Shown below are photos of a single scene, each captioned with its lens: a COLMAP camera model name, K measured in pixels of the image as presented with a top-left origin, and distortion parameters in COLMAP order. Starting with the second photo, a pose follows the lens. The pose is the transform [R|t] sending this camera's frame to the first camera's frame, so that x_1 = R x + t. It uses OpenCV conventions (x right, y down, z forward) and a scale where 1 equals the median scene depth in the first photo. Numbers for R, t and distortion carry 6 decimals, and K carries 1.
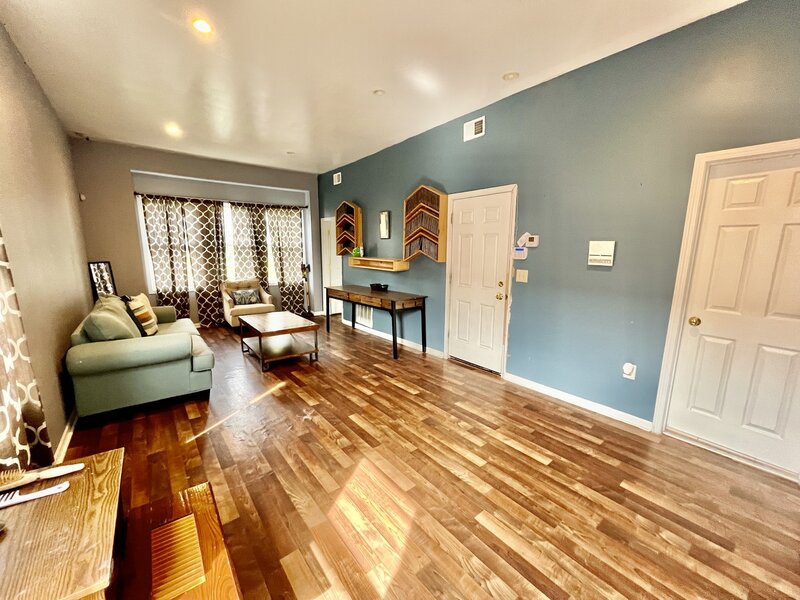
lens RADIAL K [[325.1, 0, 399.4], [0, 325.1, 303.7], [0, 0, 1]] dist [-0.001820, -0.000140]
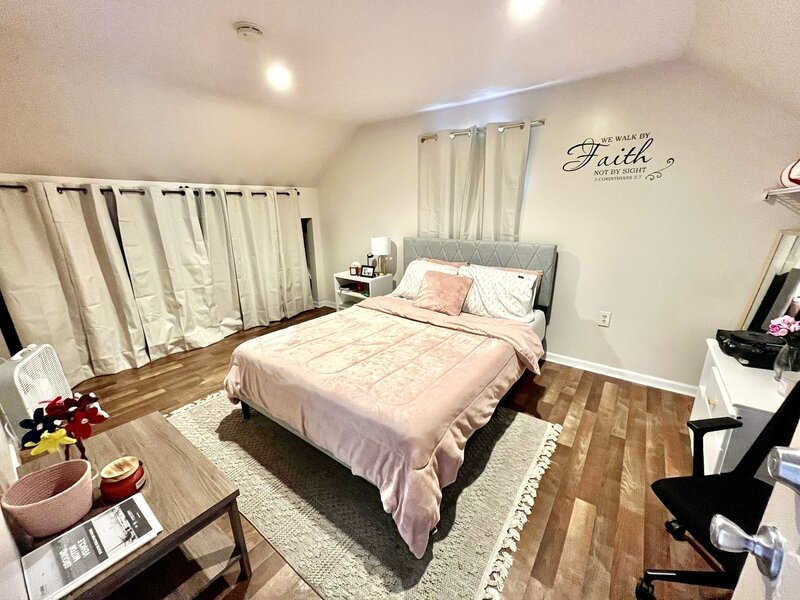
lens RADIAL K [[325.1, 0, 402.7], [0, 325.1, 299.1], [0, 0, 1]] dist [-0.001820, -0.000140]
pose [[0.268088, 0.259662, -0.927742, 1.927474], [-0.147923, 0.962668, 0.226692, -0.074756], [0.951970, 0.076461, 0.296490, 0.472853]]
